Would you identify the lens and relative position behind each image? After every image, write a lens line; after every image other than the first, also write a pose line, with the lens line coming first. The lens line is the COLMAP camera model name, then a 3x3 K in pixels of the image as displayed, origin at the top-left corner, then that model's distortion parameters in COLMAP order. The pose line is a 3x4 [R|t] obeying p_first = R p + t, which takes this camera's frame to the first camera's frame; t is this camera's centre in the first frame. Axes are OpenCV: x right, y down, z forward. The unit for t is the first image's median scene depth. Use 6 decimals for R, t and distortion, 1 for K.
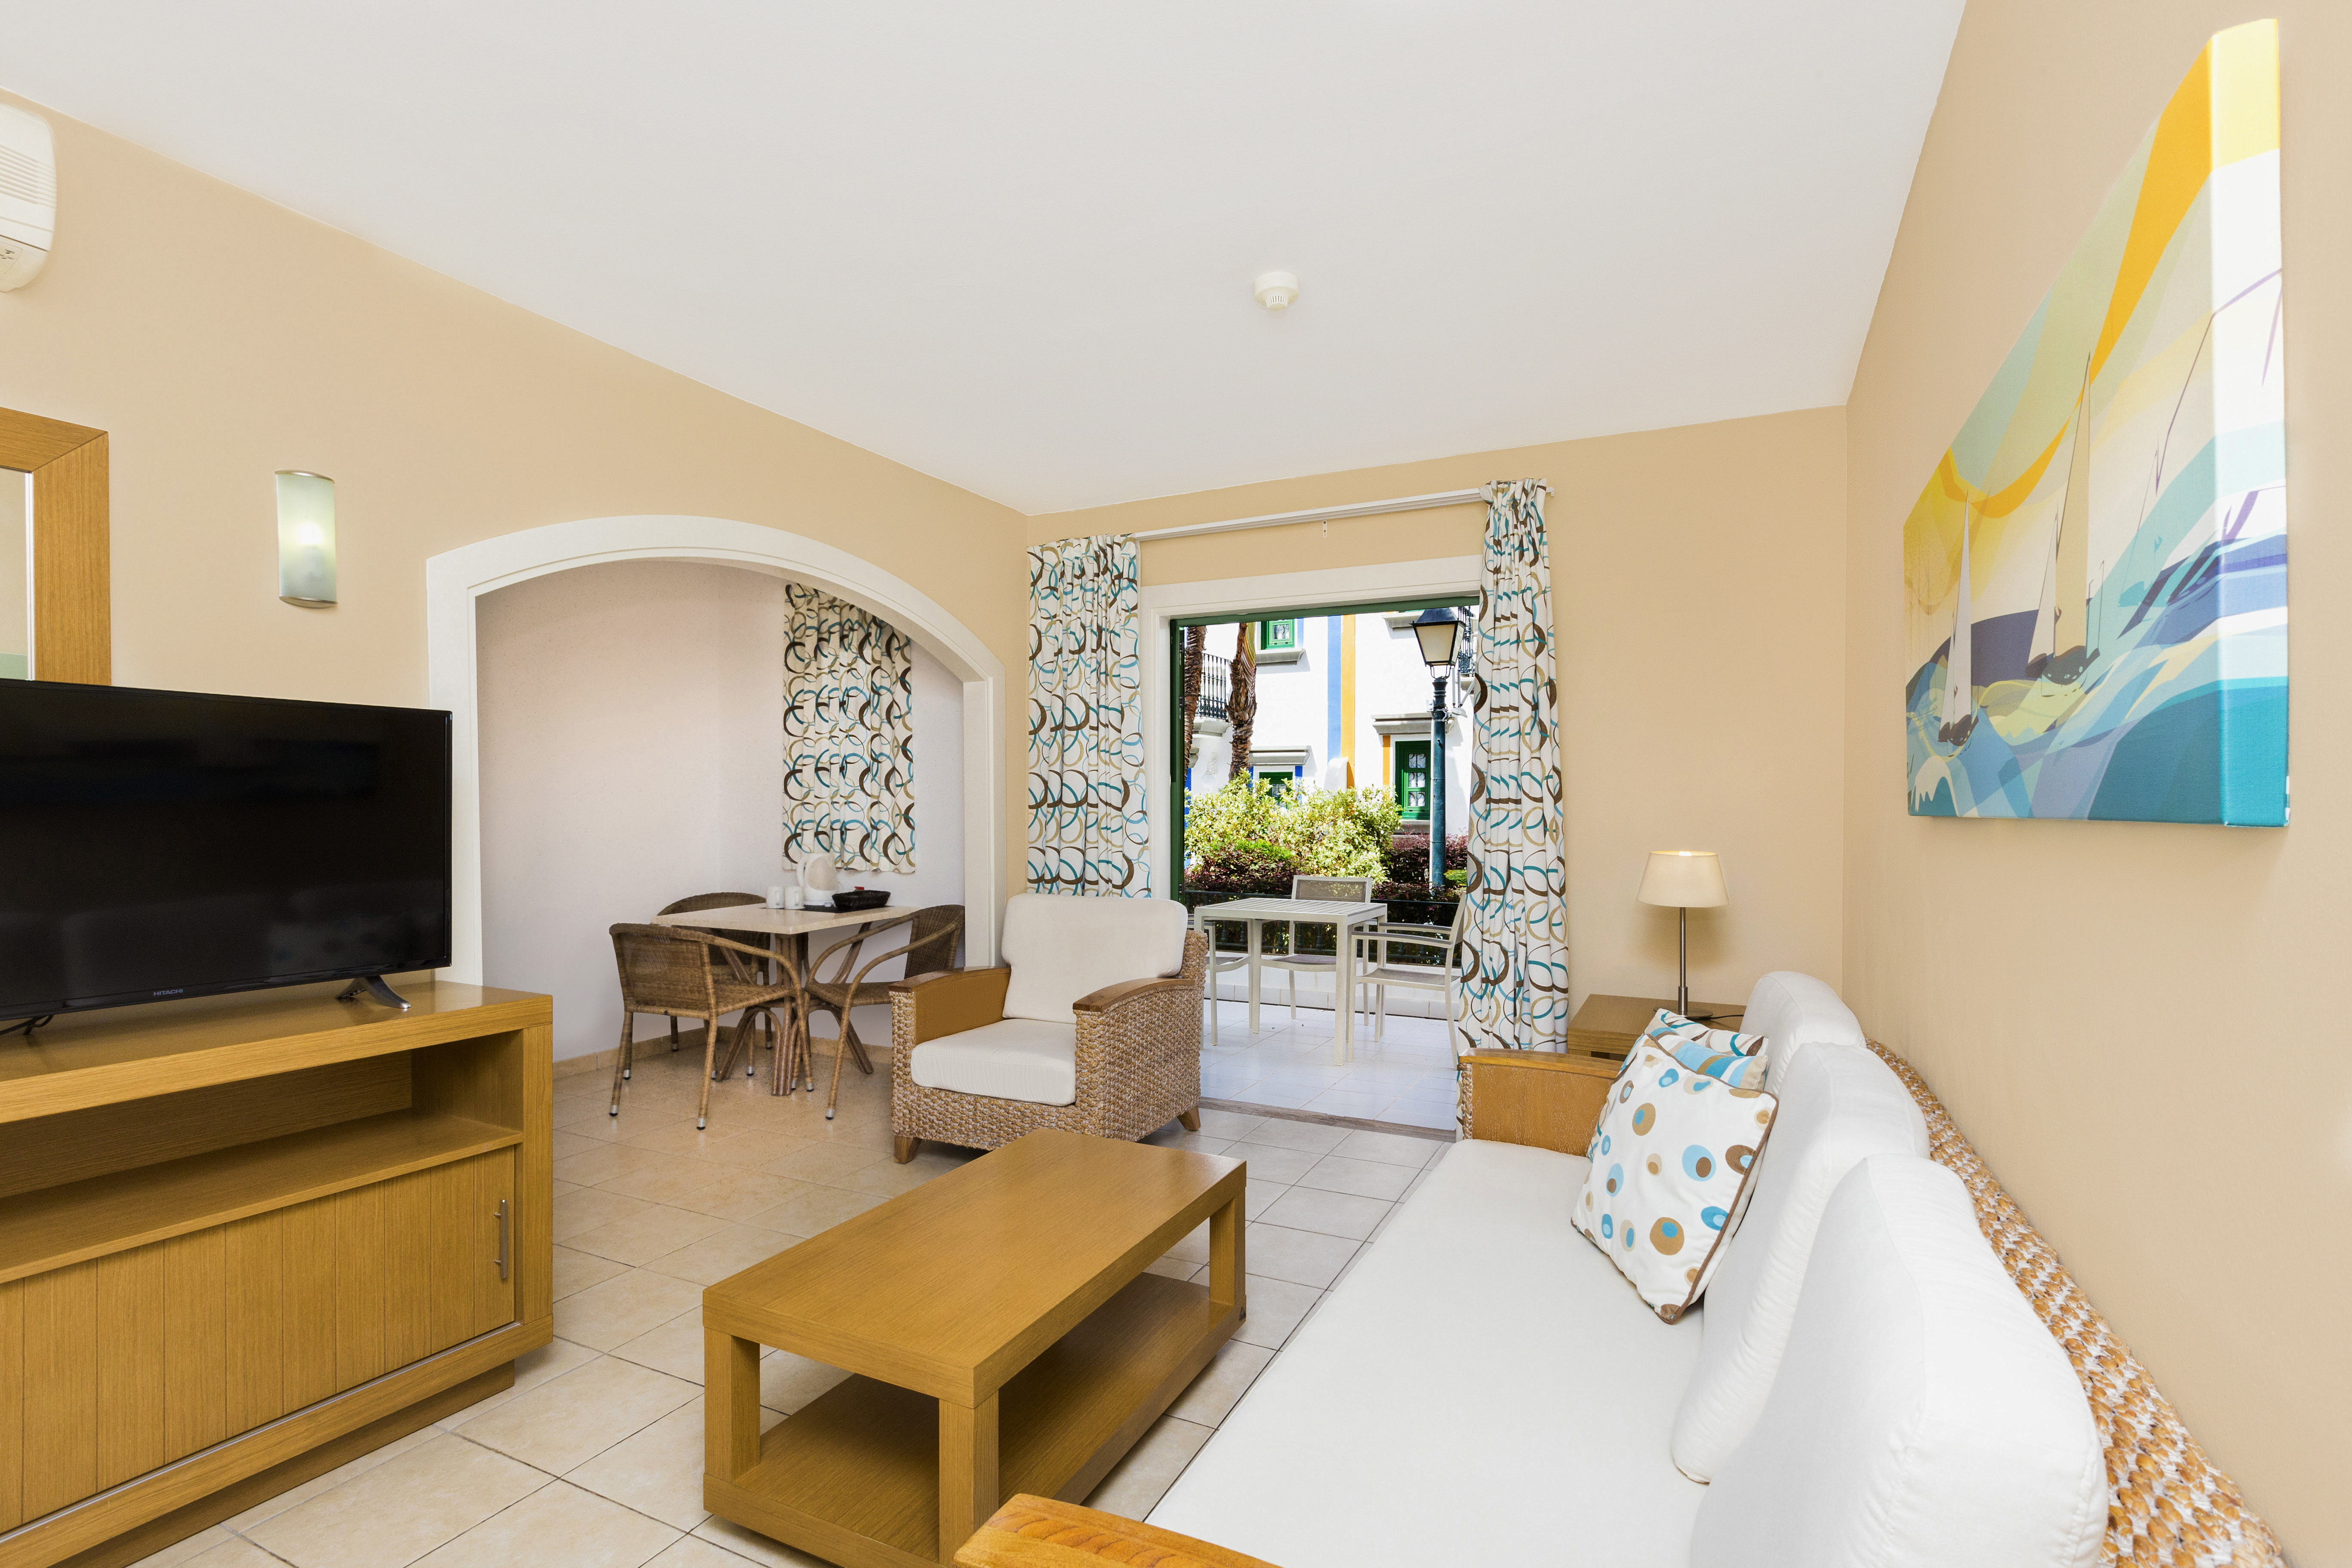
lens RADIAL K [[1077.1, 0, 1152.2], [0, 1077.1, 806.2], [0, 0, 1]] dist [0.000711, 0.000030]
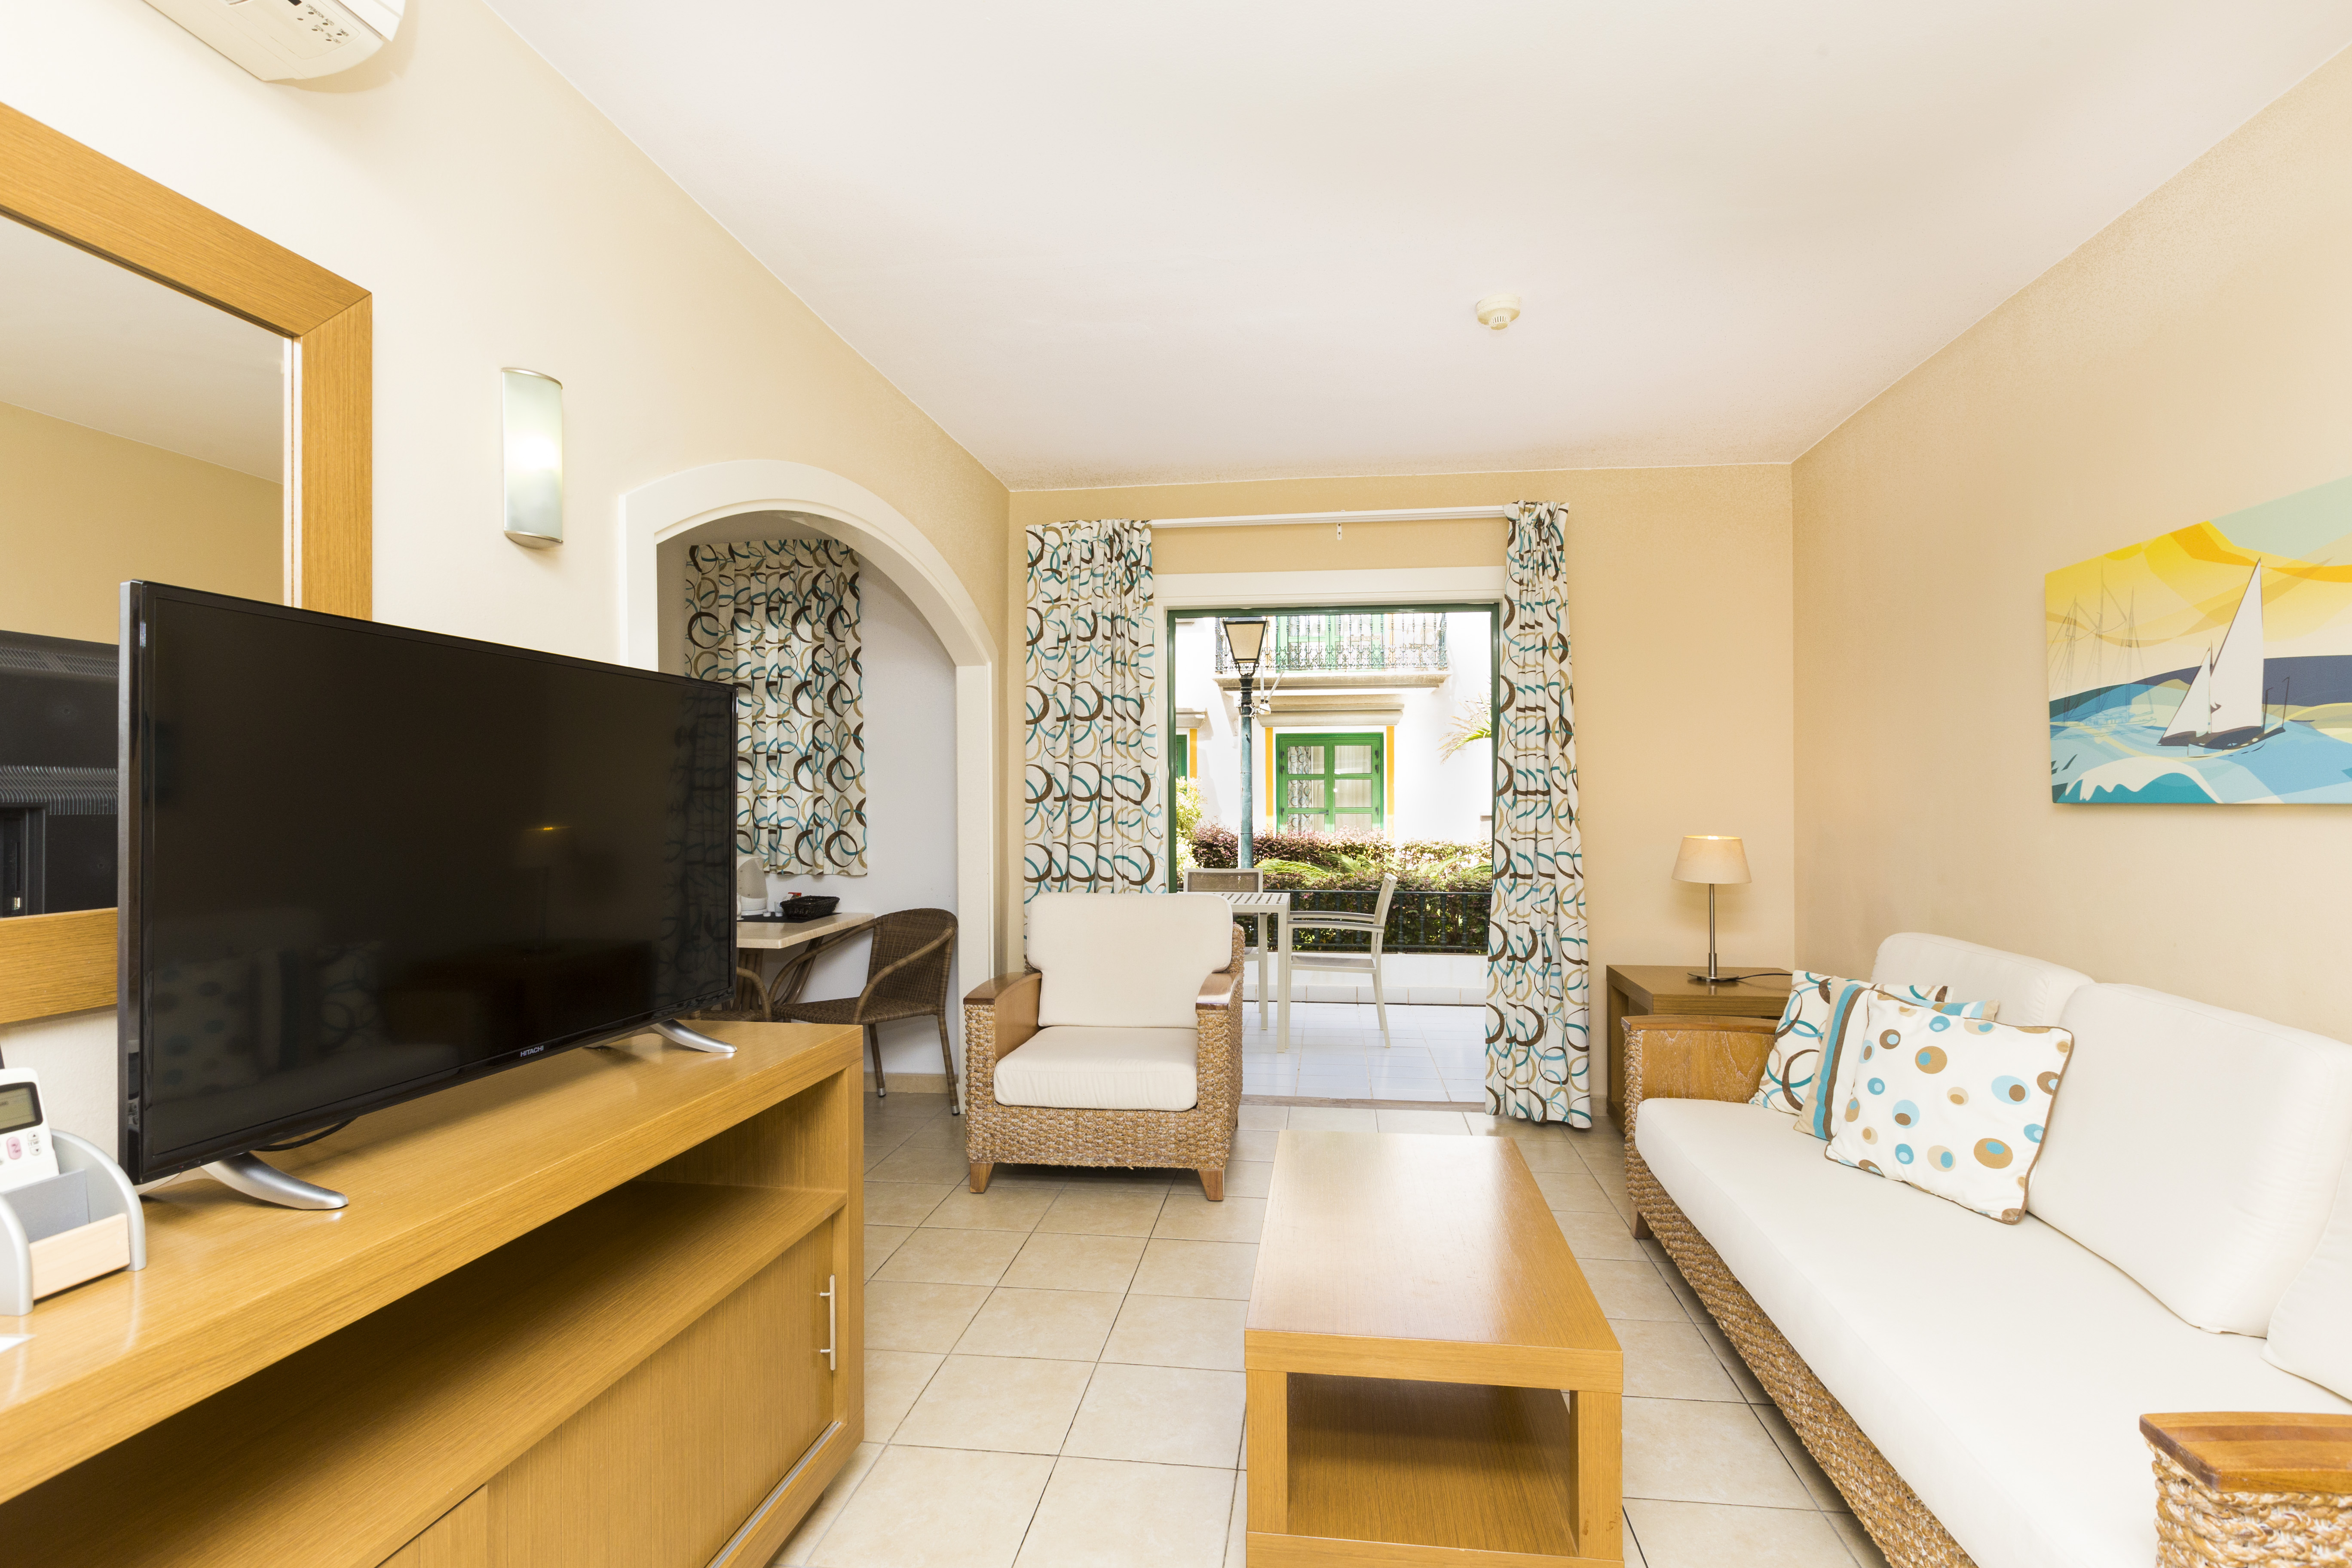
lens RADIAL K [[1094.6, 0, 1176.0], [0, 1094.6, 784.0], [0, 0, 1]] dist [0.000341, -0.000149]
pose [[0.944740, -0.000320, 0.327821, -0.320230], [0.005068, 0.999894, -0.013629, -0.000378], [-0.327782, 0.014537, 0.944642, 0.056766]]
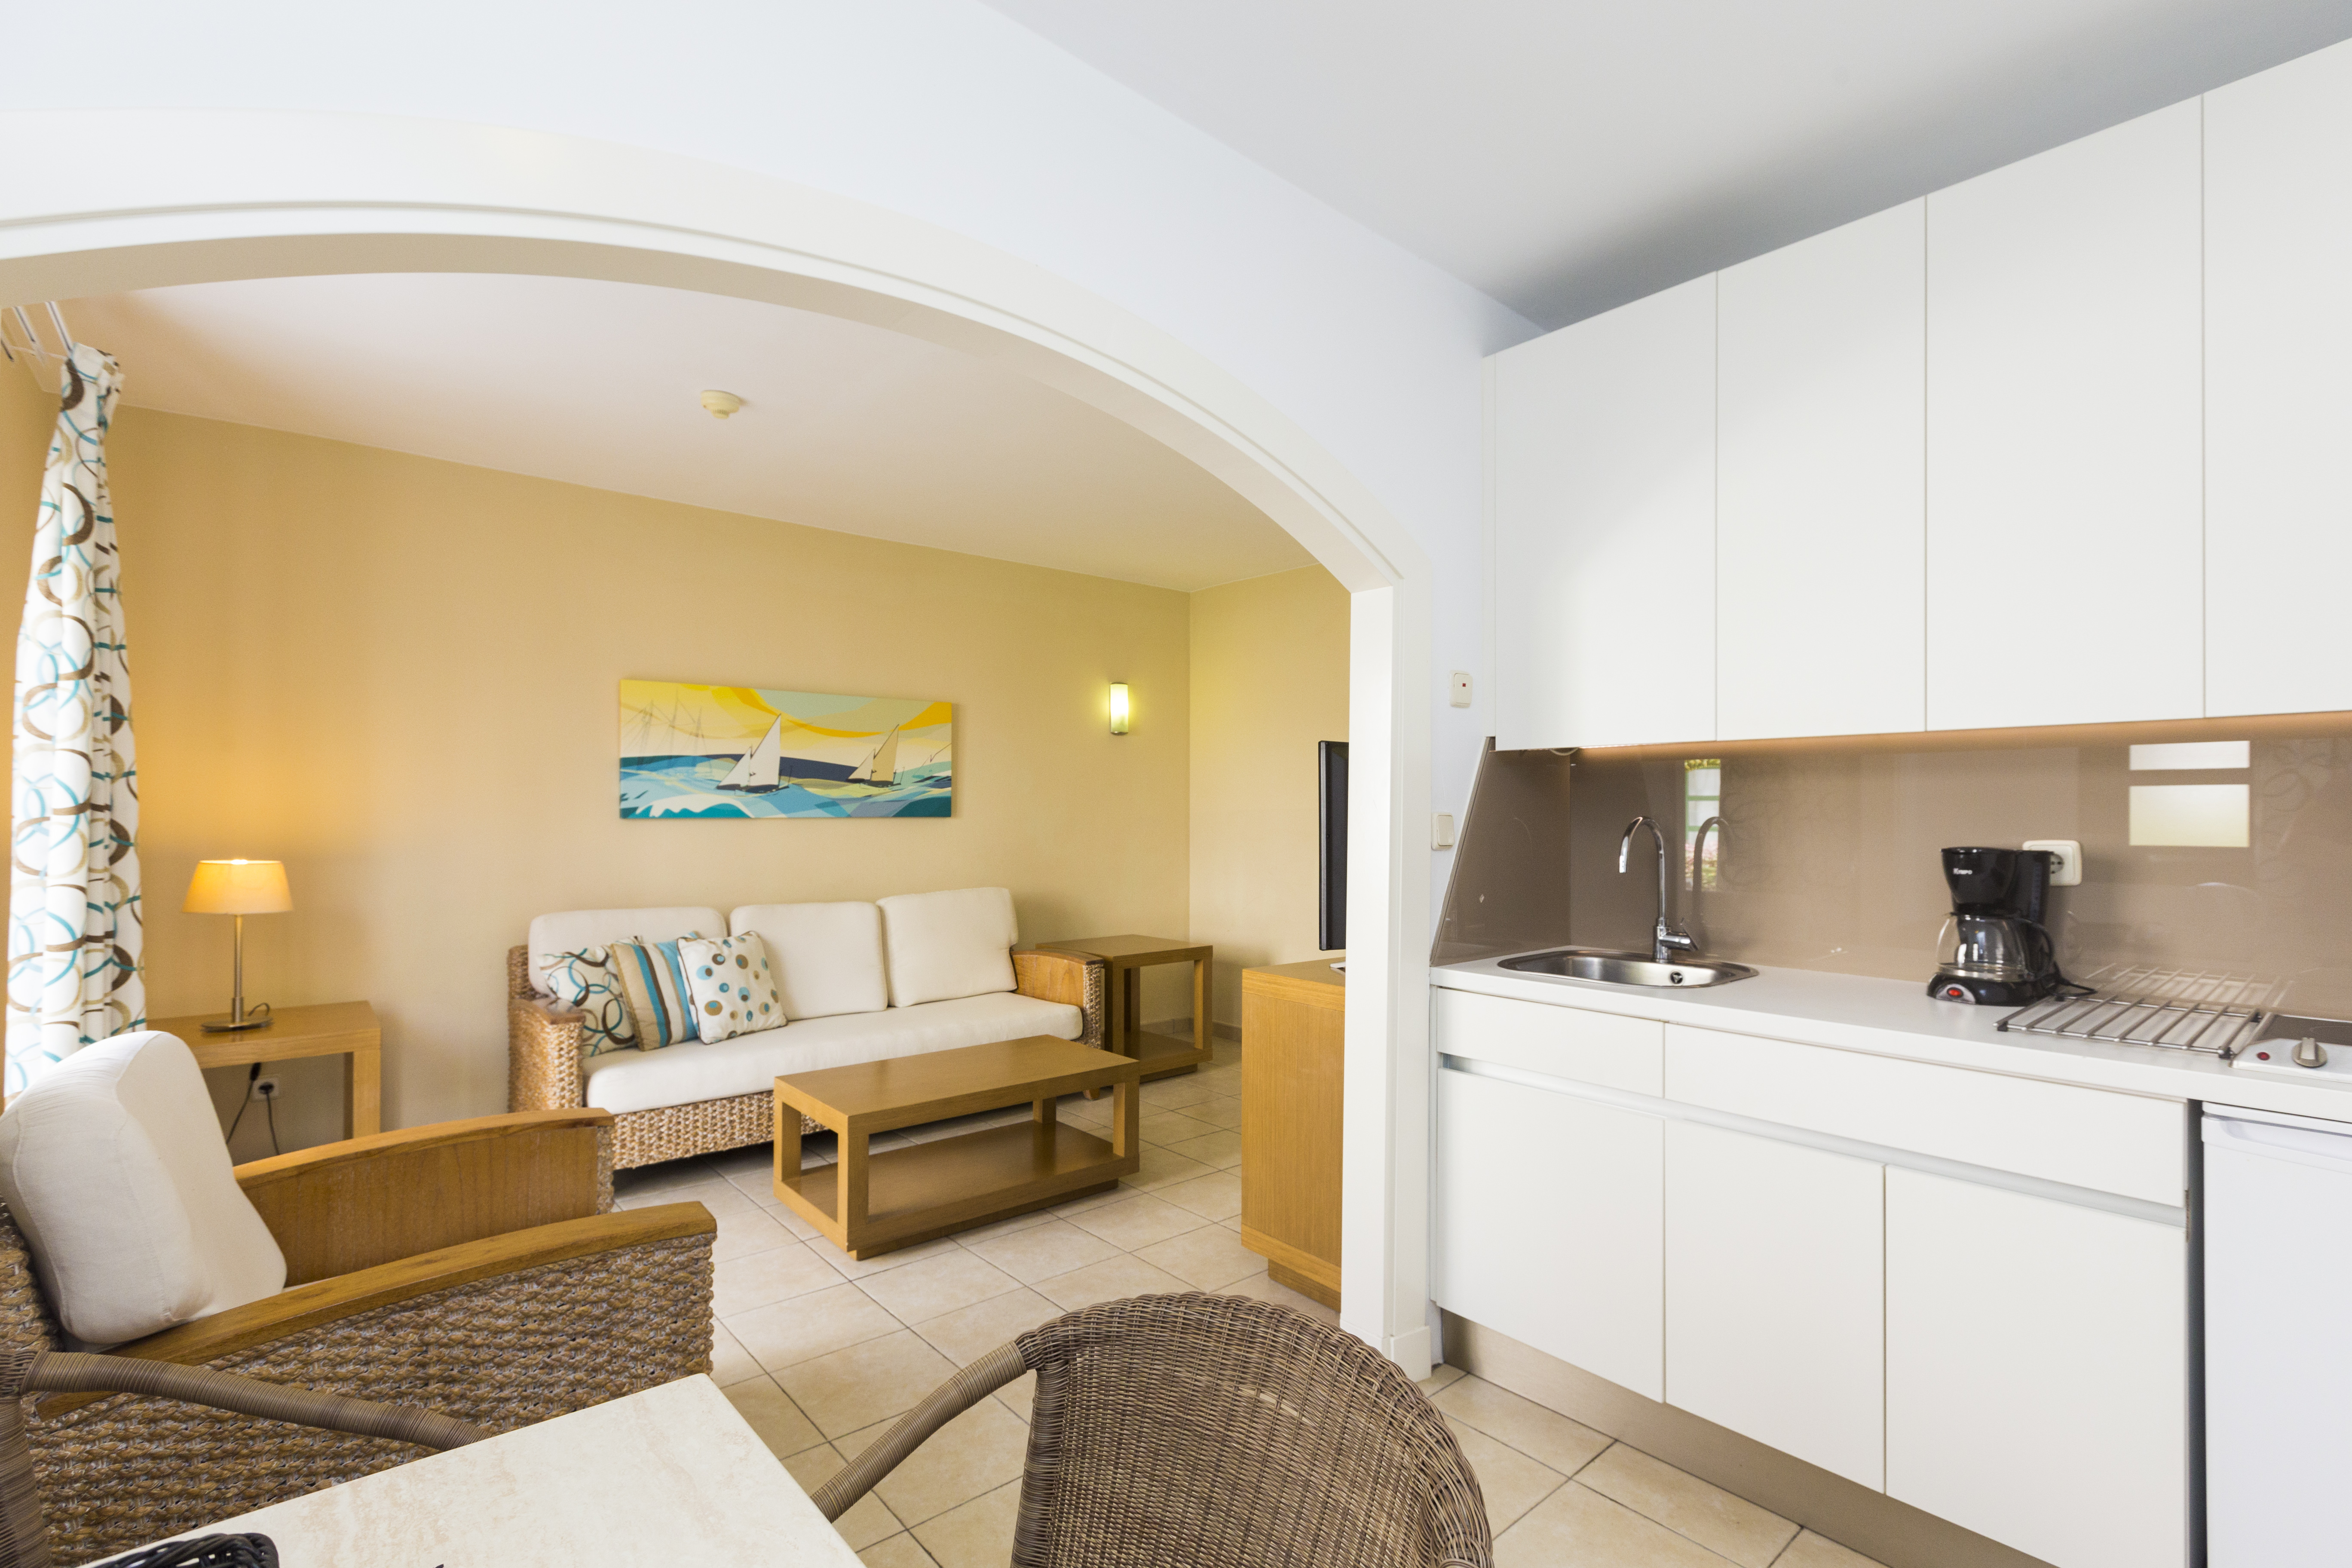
lens RADIAL K [[1094.6, 0, 1176.0], [0, 1094.6, 784.0], [0, 0, 1]] dist [0.000341, -0.000149]
pose [[-0.923773, 0.006118, 0.382891, -0.515484], [-0.001895, 0.999787, -0.020548, -0.007764], [-0.382935, -0.019707, -0.923565, 1.182366]]
